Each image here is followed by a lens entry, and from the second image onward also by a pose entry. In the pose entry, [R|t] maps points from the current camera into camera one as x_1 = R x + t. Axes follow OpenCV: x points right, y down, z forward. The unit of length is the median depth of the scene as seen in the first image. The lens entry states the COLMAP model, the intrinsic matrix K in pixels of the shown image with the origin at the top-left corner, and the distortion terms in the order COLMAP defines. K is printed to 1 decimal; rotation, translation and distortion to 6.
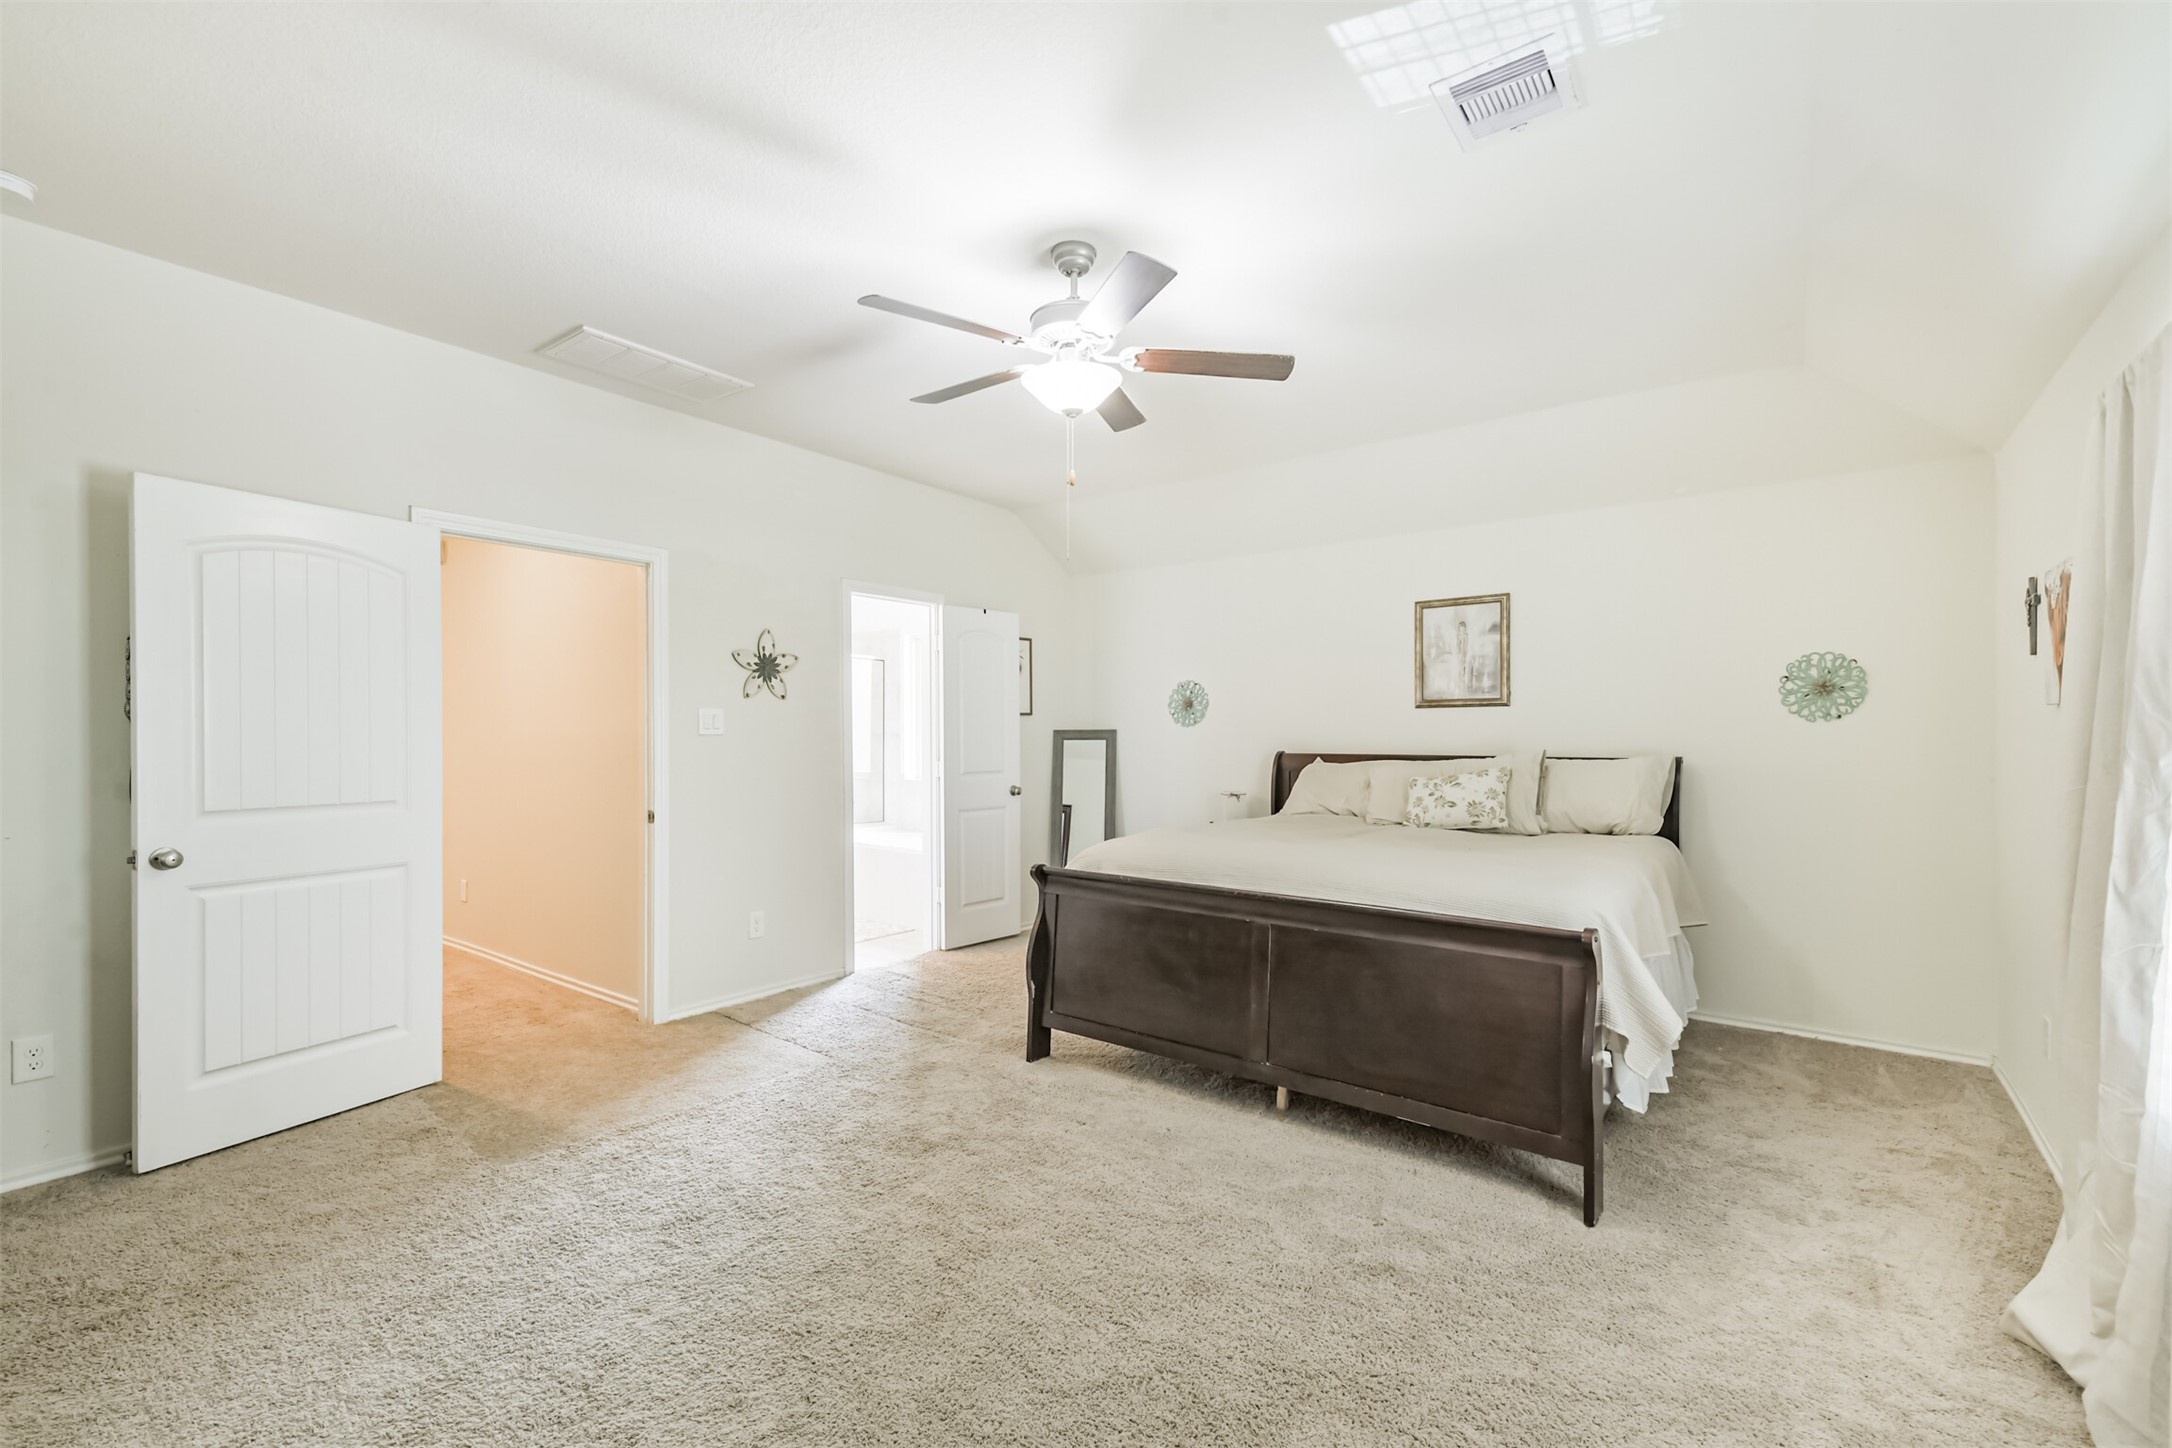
lens RADIAL K [[942.2, 0, 1084.9], [0, 942.2, 730.2], [0, 0, 1]] dist [0.017367, -0.008189]
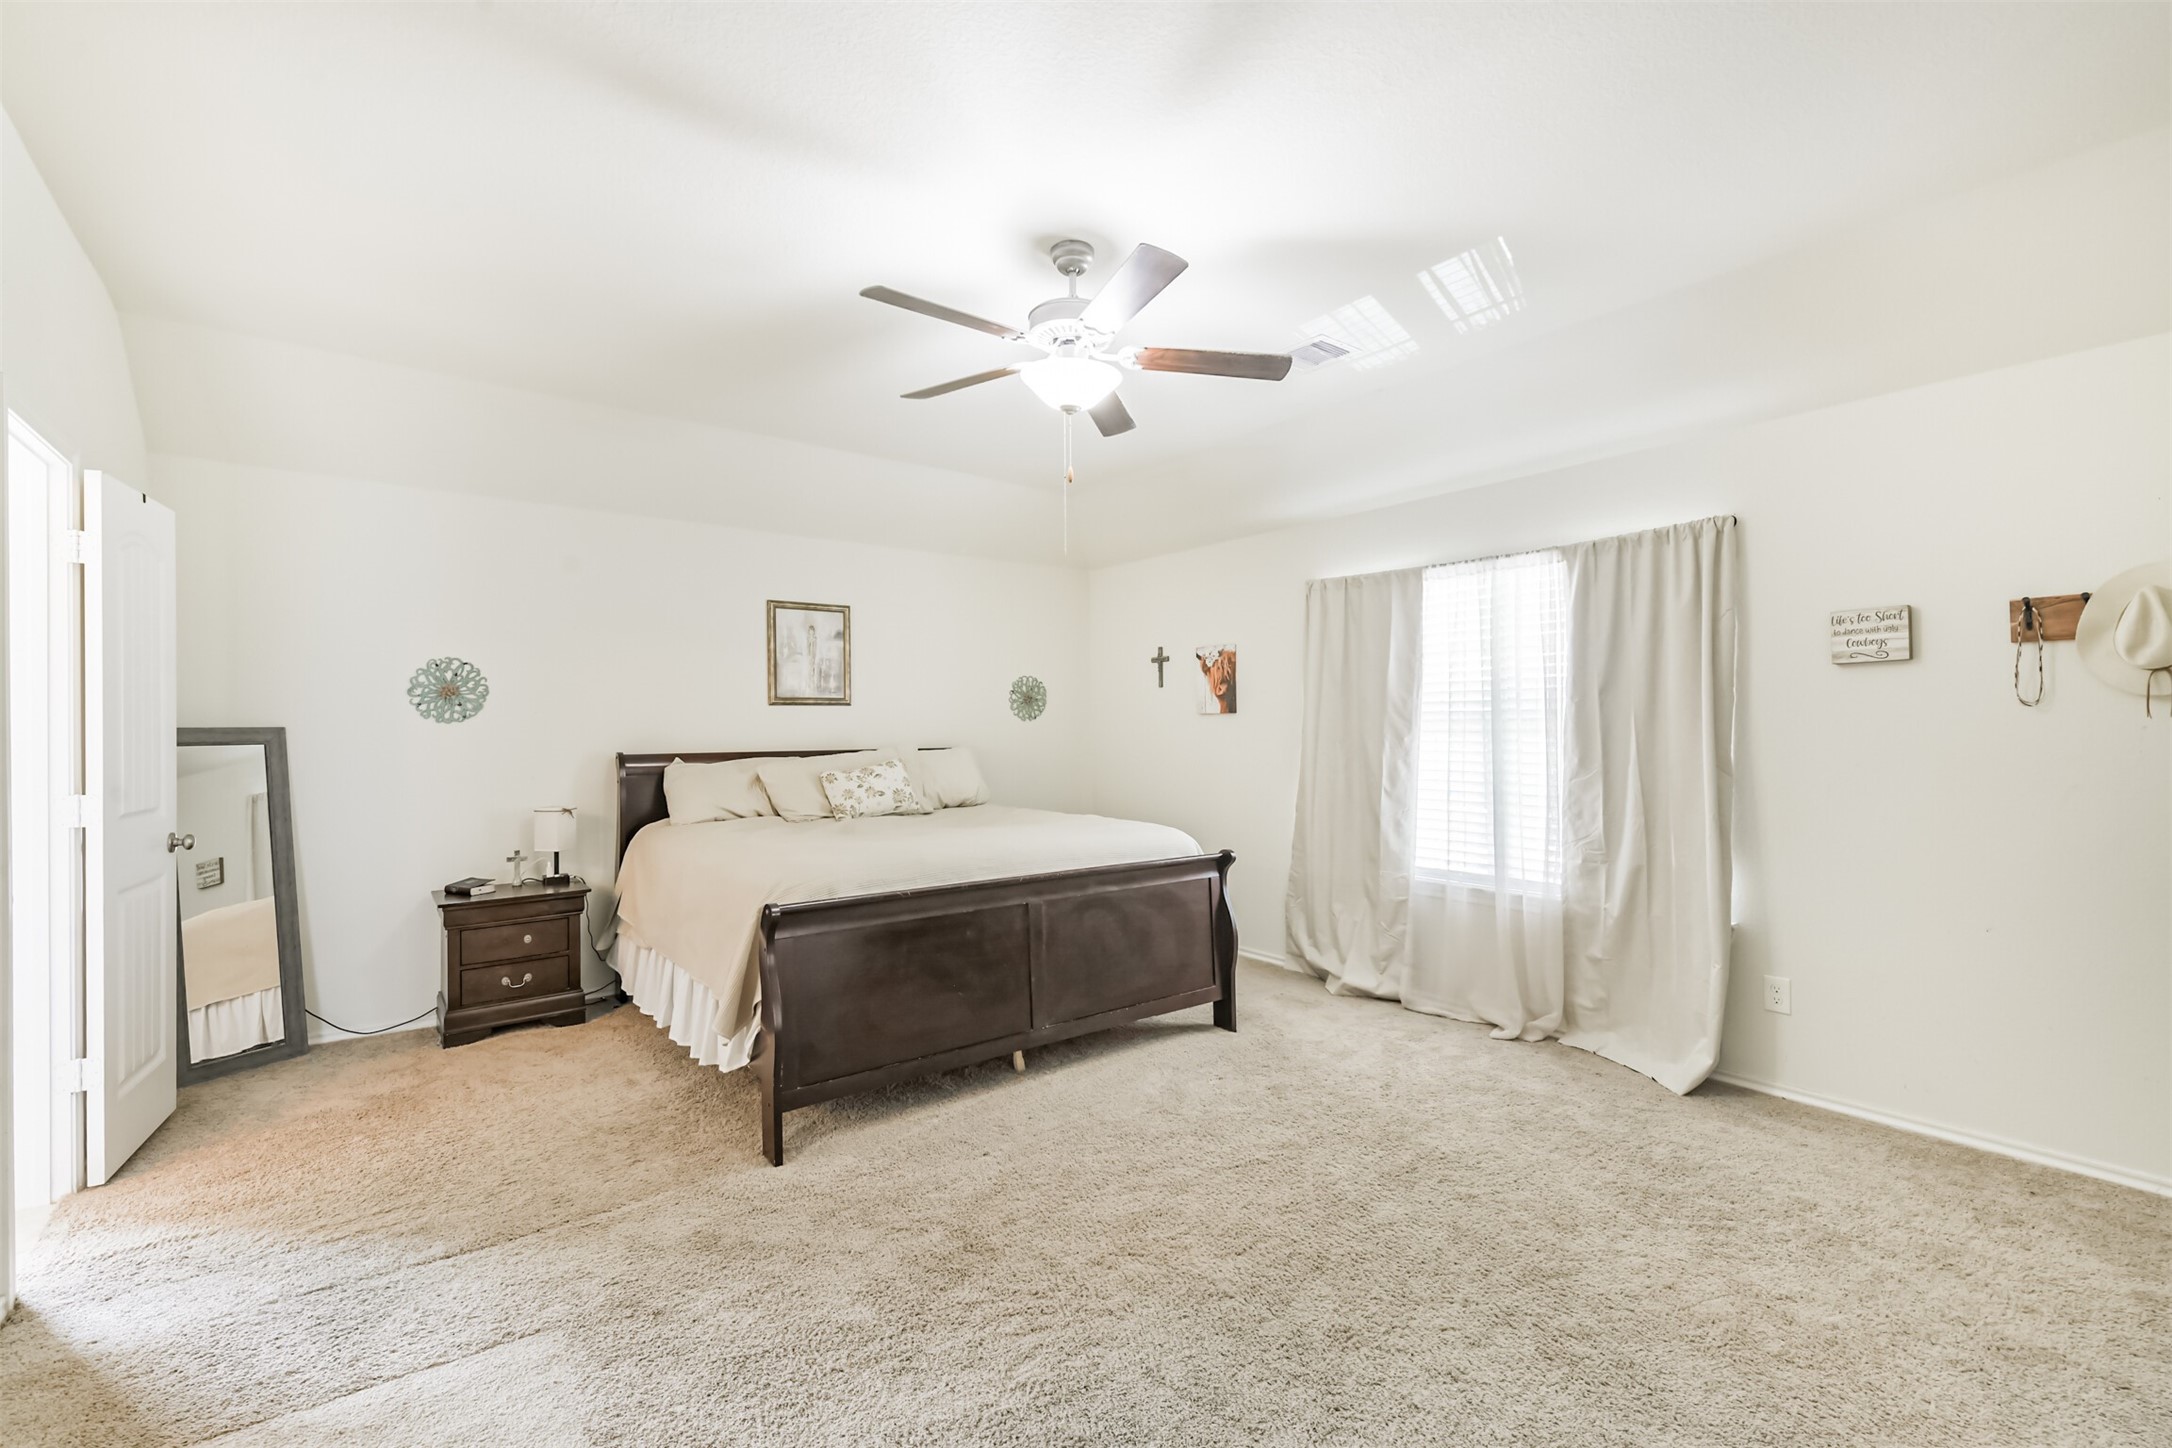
lens RADIAL K [[942.2, 0, 1092.4], [0, 942.2, 725.7], [0, 0, 1]] dist [0.017367, -0.008189]
pose [[0.235198, 0.000144, 0.971947, -0.577774], [0.001978, 0.999998, -0.000626, -0.000280], [-0.971945, 0.002070, 0.235197, 0.450882]]
